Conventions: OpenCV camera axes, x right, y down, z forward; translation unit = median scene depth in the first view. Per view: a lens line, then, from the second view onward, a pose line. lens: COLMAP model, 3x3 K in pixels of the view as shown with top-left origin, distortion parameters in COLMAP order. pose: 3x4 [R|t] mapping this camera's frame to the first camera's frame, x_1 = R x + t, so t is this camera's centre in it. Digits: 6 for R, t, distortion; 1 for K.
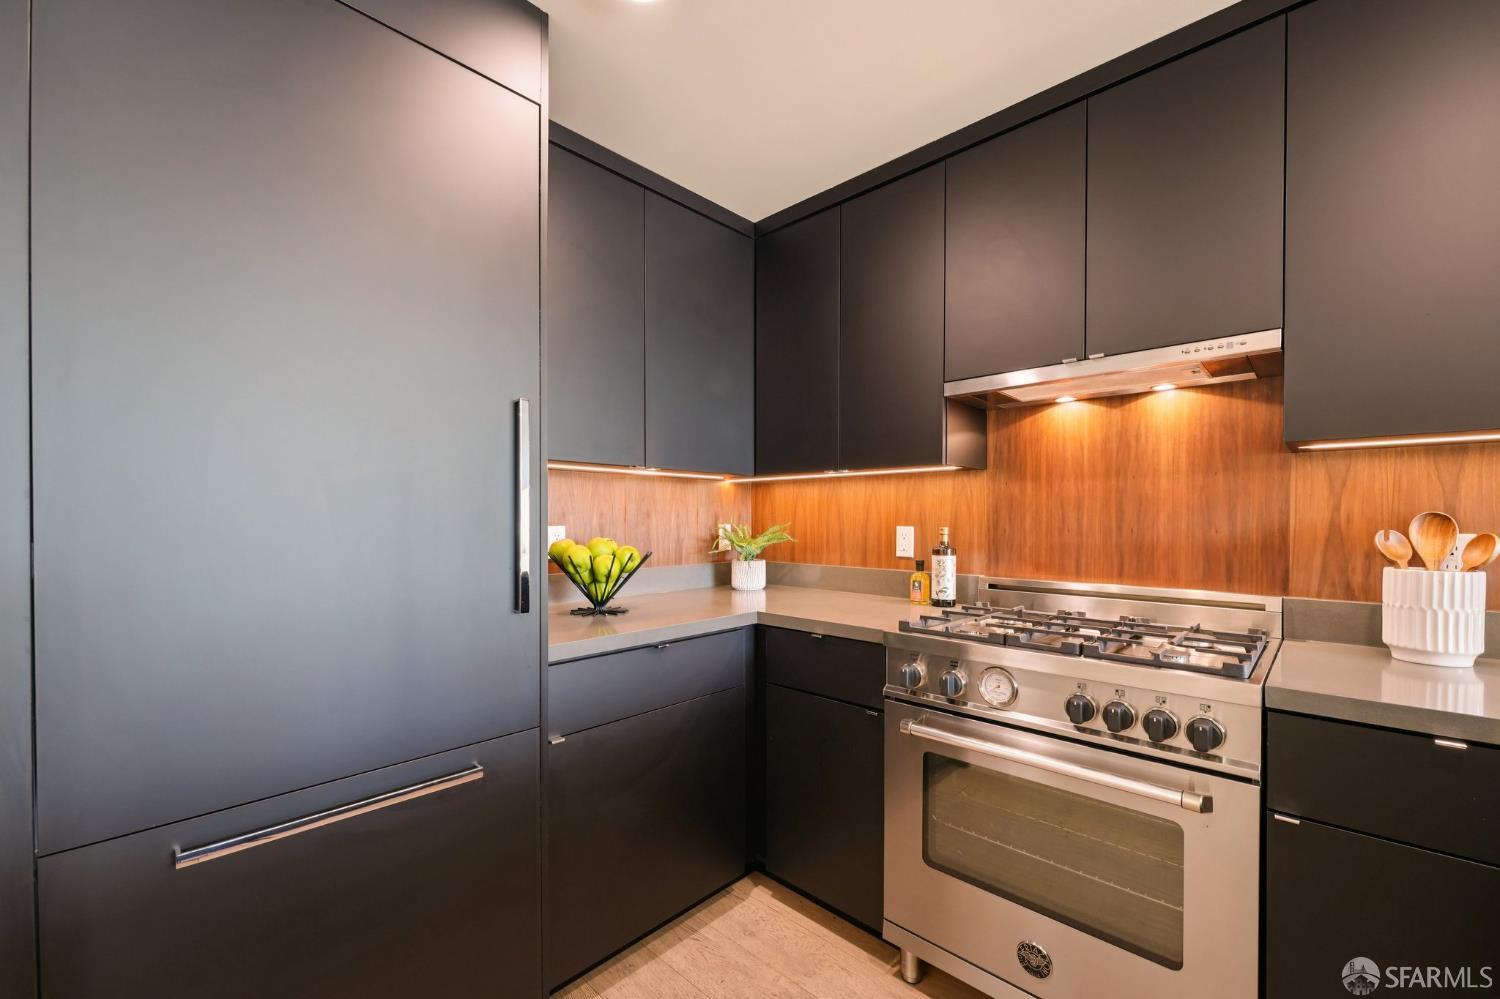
lens RADIAL K [[602.3, 0, 751.7], [0, 602.3, 523.8], [0, 0, 1]] dist [-0.002639, -0.000300]
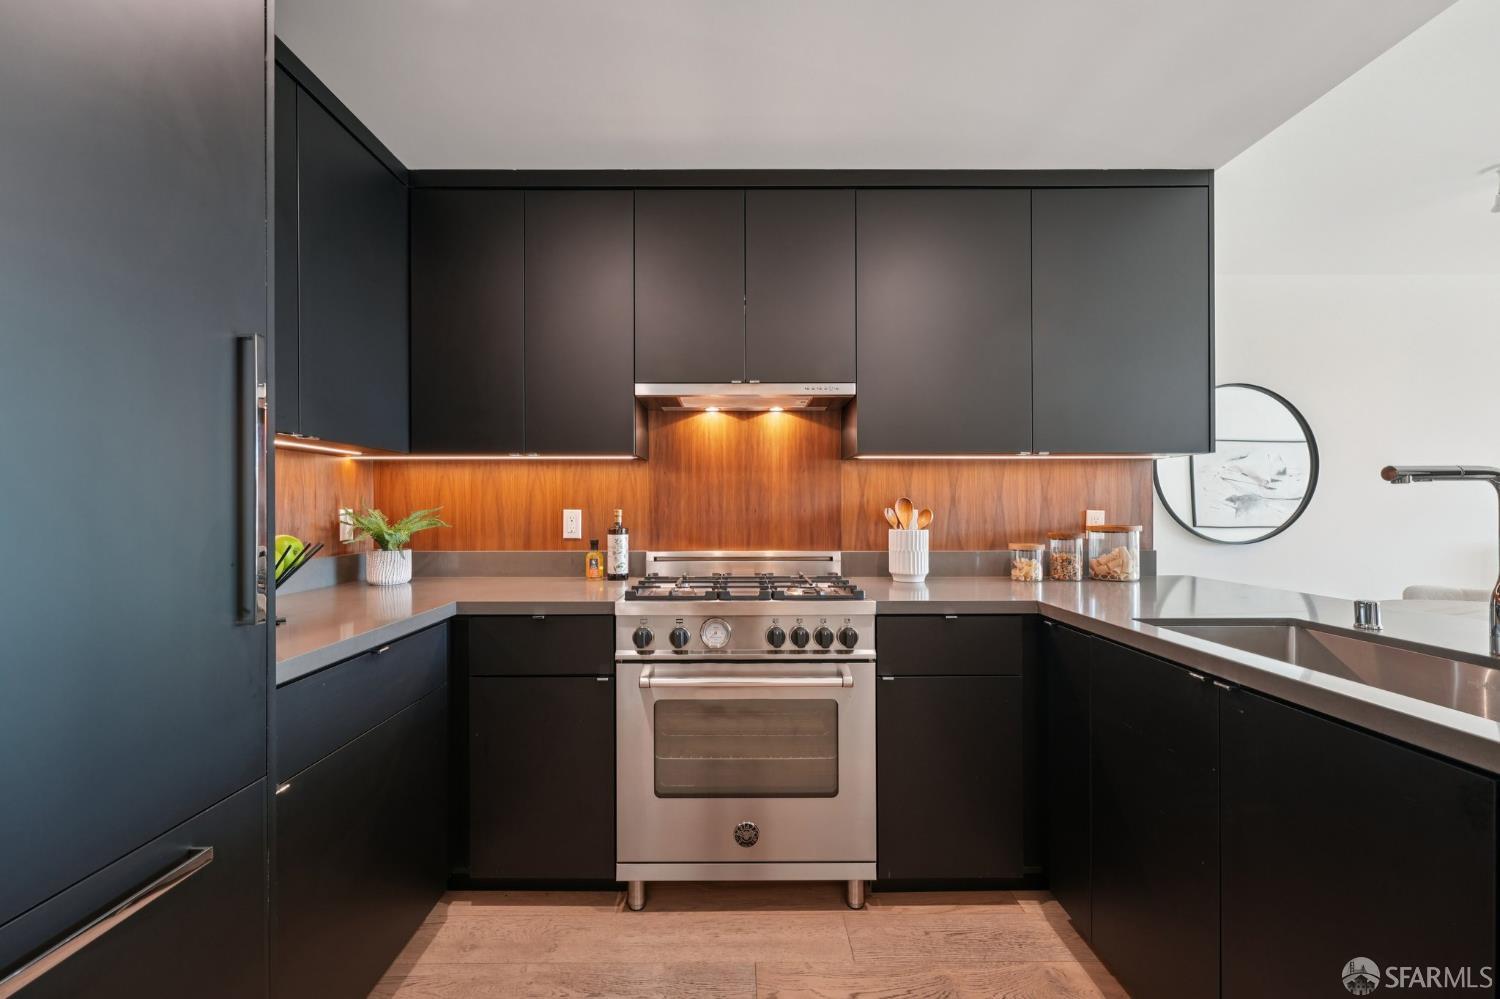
lens RADIAL K [[590.0, 0, 742.2], [0, 590.0, 507.2], [0, 0, 1]] dist [0.000060, -0.000004]
pose [[0.727151, -0.003086, 0.686470, -0.296604], [0.009032, 0.999946, -0.005072, 0.009586], [-0.686418, 0.009888, 0.727140, 0.040802]]
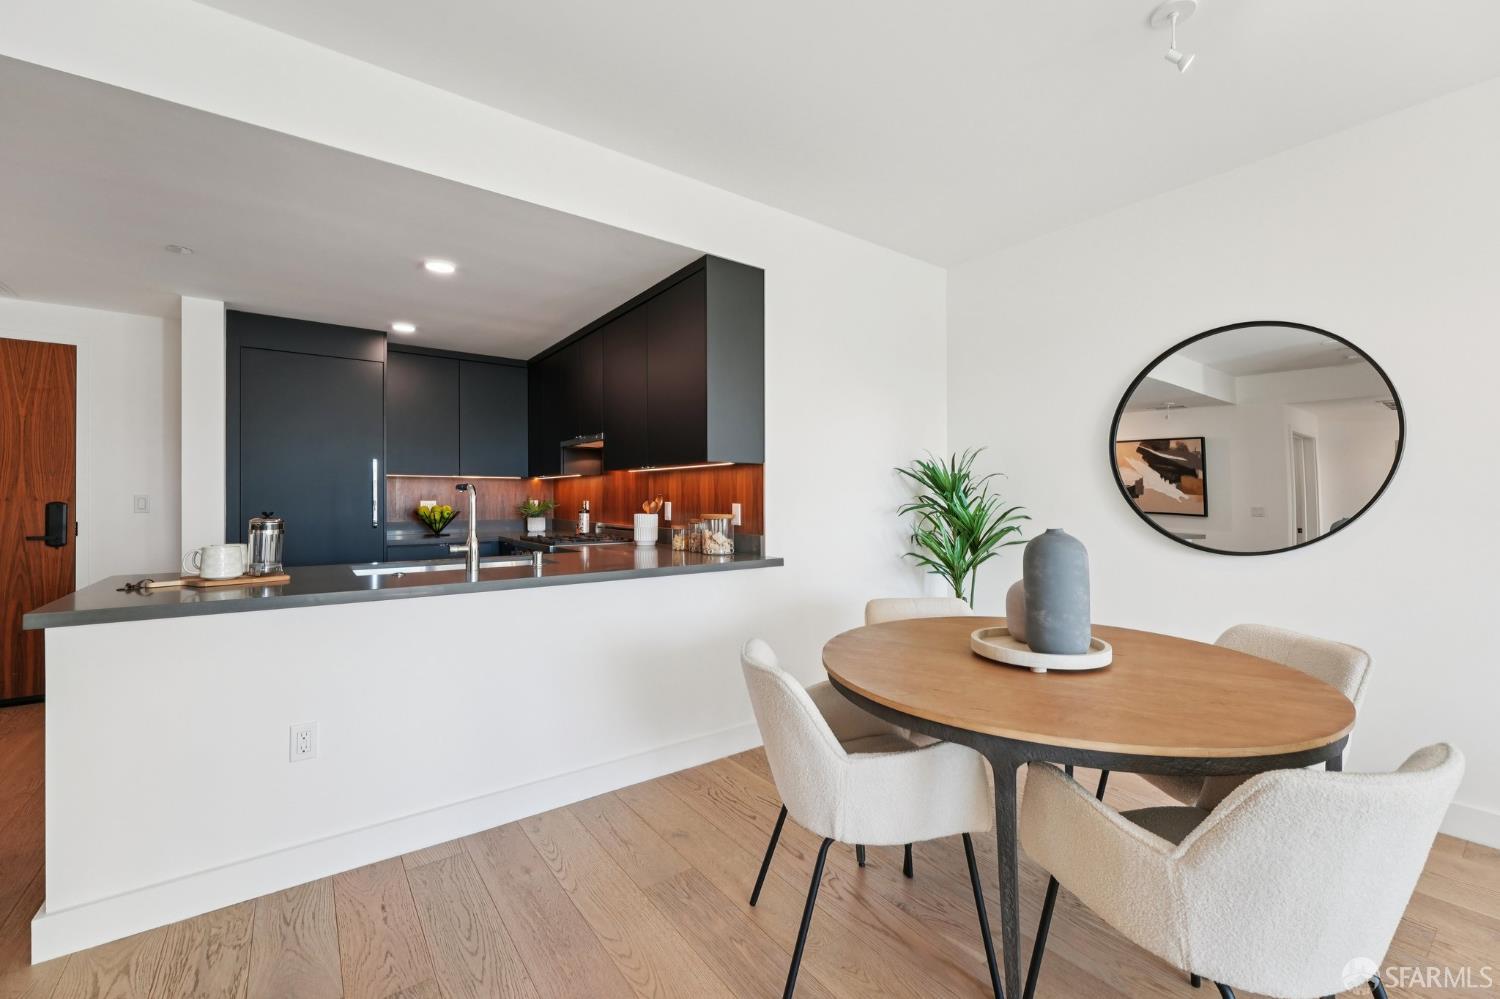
lens RADIAL K [[608.4, 0, 750.0], [0, 608.4, 499.5], [0, 0, 1]] dist [0.001412, 0.000195]
pose [[0.983657, -0.007916, -0.179877, 1.458822], [0.005711, 0.999902, -0.012771, 0.035505], [0.179960, 0.011535, 0.983606, -1.220432]]
